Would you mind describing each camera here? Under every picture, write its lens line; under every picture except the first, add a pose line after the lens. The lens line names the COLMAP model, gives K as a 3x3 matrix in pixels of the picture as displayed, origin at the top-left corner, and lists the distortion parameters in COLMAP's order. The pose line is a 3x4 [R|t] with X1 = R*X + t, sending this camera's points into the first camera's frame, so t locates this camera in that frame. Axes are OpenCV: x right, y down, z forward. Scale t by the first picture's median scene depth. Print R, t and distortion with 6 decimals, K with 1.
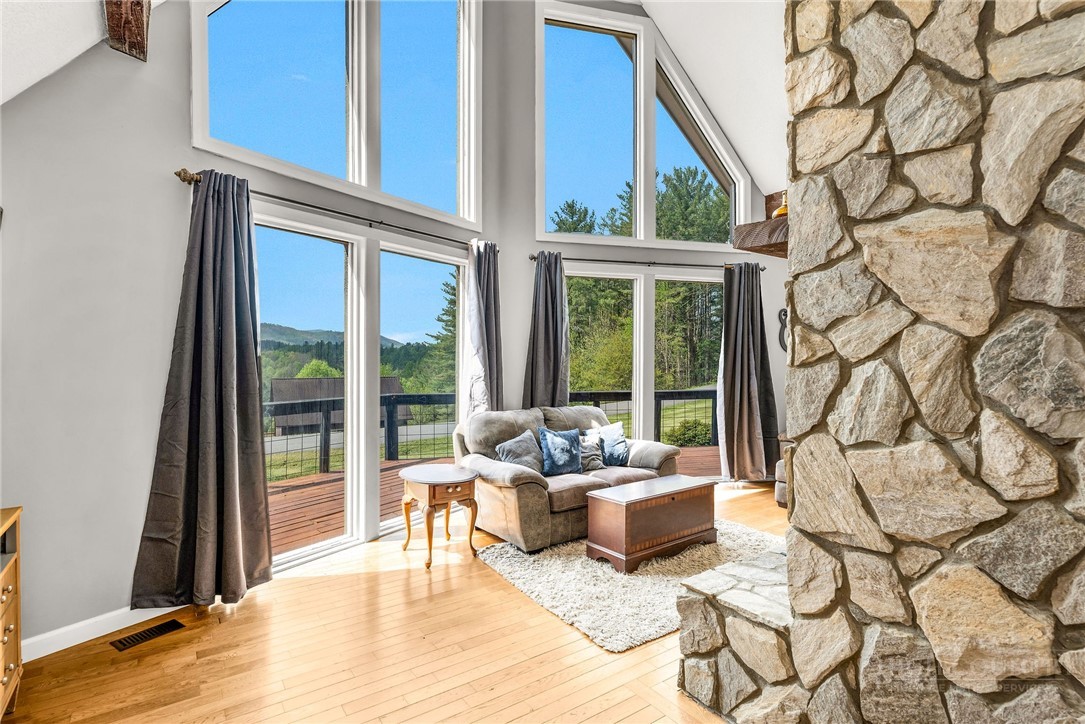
lens RADIAL K [[535.1, 0, 535.4], [0, 535.1, 362.2], [0, 0, 1]] dist [-0.009281, 0.003693]
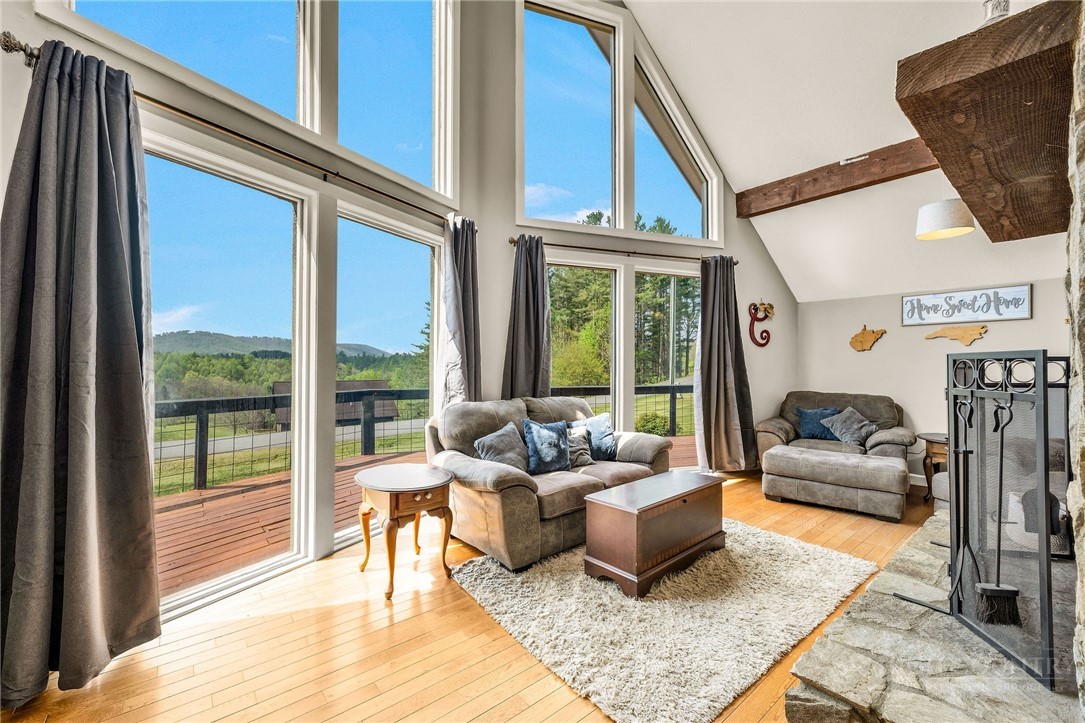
lens RADIAL K [[436.1, 0, 538.3], [0, 436.1, 359.1], [0, 0, 1]] dist [-0.010598, 0.000997]
pose [[0.996708, 0.000886, 0.081066, -0.035919], [0.000898, 0.999758, -0.021960, 0.049775], [-0.081066, 0.021961, 0.996467, 0.366779]]
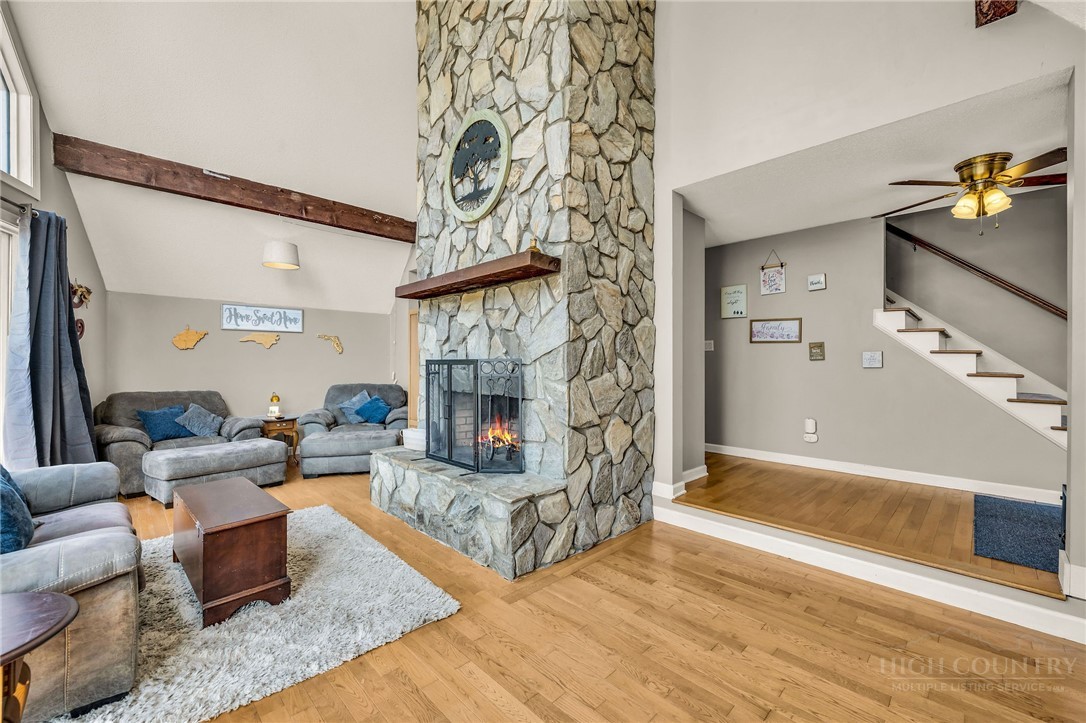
lens RADIAL K [[436.5, 0, 543.7], [0, 436.5, 365.6], [0, 0, 1]] dist [-0.010598, 0.000997]
pose [[-0.178751, -0.007558, 0.983865, -0.557039], [0.007846, 0.999928, 0.009107, 0.043332], [-0.983863, 0.009348, -0.178679, 0.762066]]
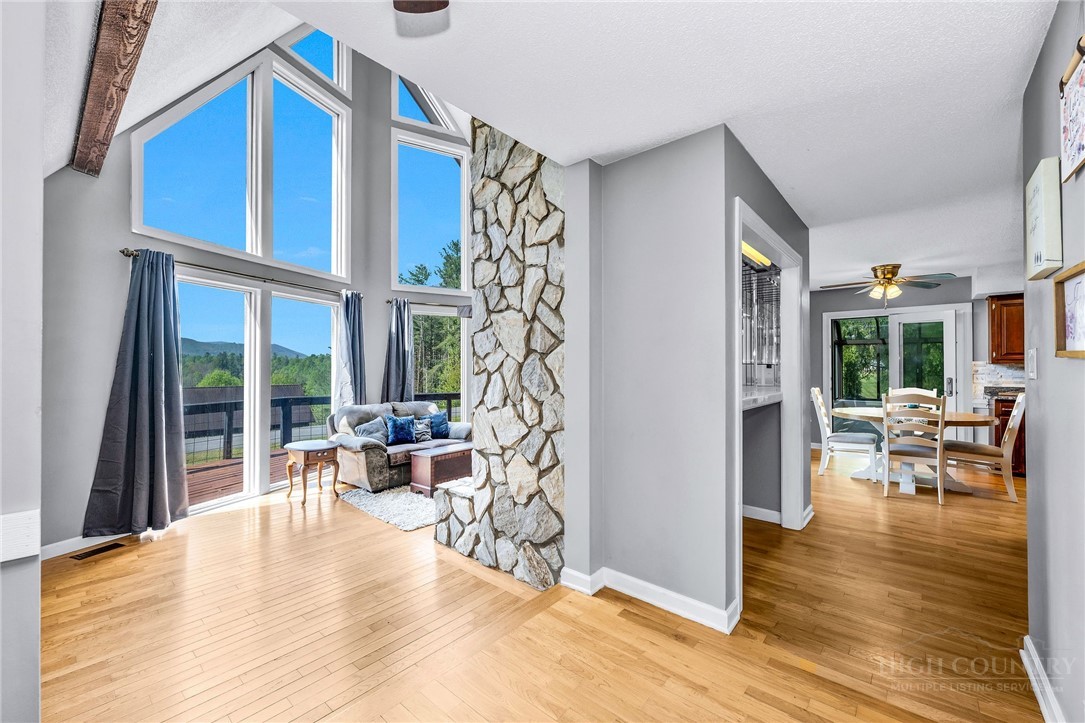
lens RADIAL K [[436.1, 0, 537.4], [0, 436.1, 363.9], [0, 0, 1]] dist [-0.010598, 0.000997]
pose [[0.970623, -0.000130, 0.240606, 0.172823], [0.004036, 0.999868, -0.015742, -0.004273], [-0.240572, 0.016250, 0.970495, -0.441033]]
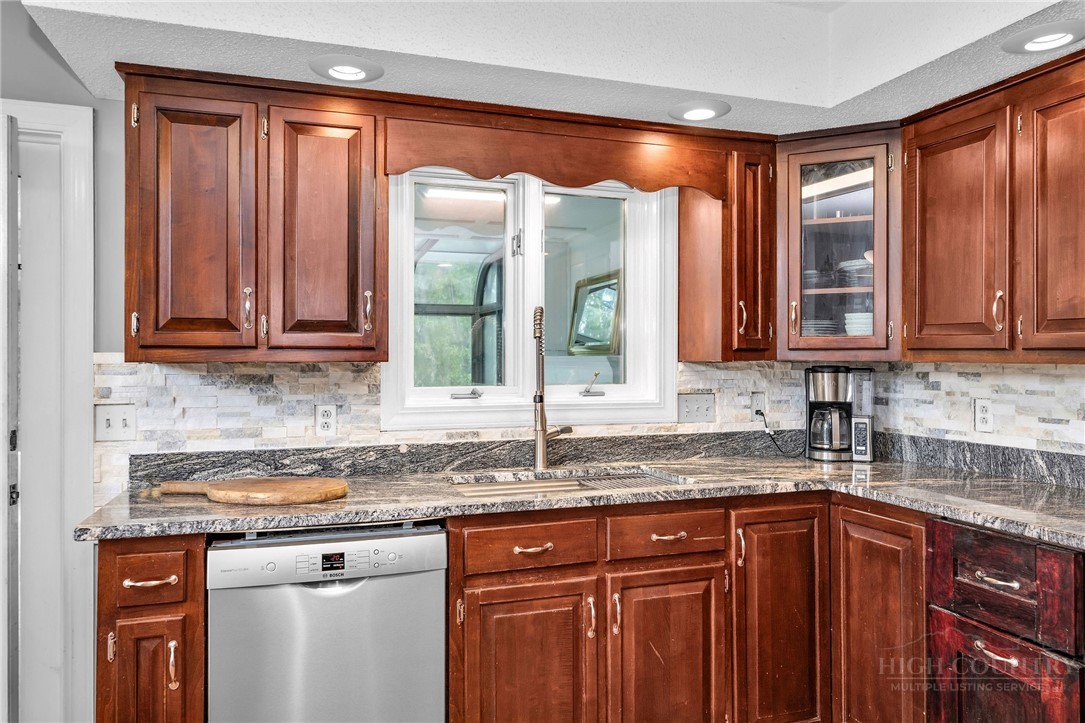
lens RADIAL K [[728.4, 0, 543.0], [0, 728.4, 357.4], [0, 0, 1]] dist [-0.002208, -0.002551]
pose [[0.264901, 0.000616, 0.964275, 1.639886], [0.011493, 0.999927, -0.003796, -0.020536], [-0.964207, 0.012088, 0.264874, 0.182271]]
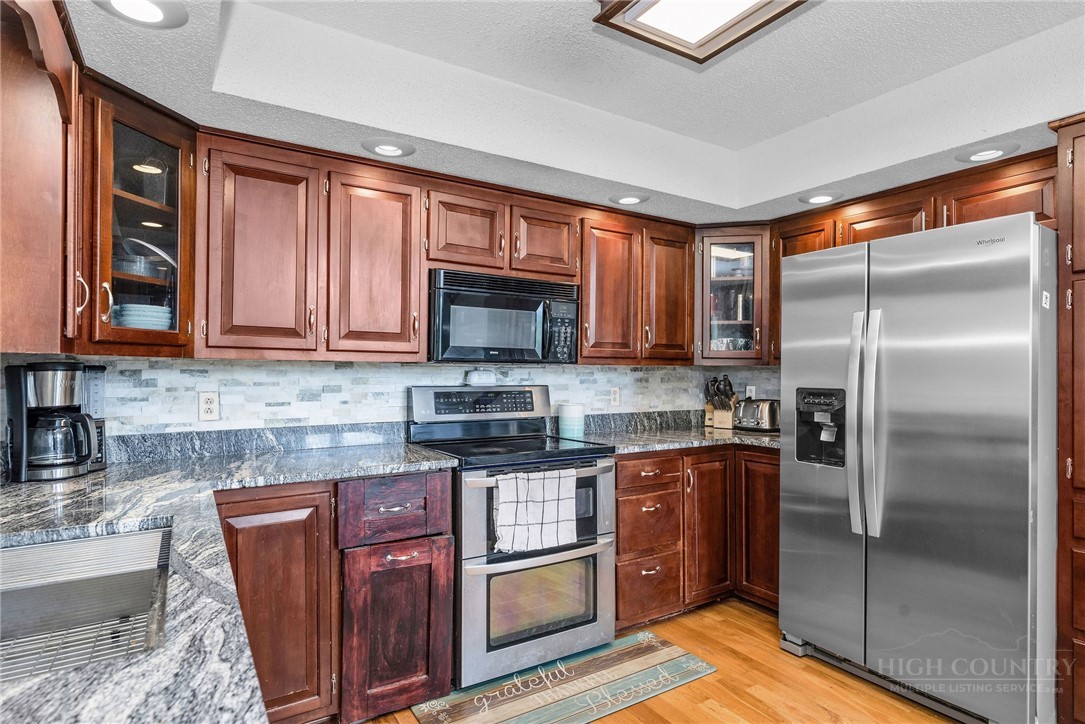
lens RADIAL K [[580.4, 0, 559.7], [0, 580.4, 369.2], [0, 0, 1]] dist [0.000590, 0.001017]
pose [[-0.999628, -0.004831, 0.026860, 2.049159], [-0.004508, 0.999917, 0.012081, -0.012571], [-0.026916, 0.011955, -0.999566, 0.620203]]
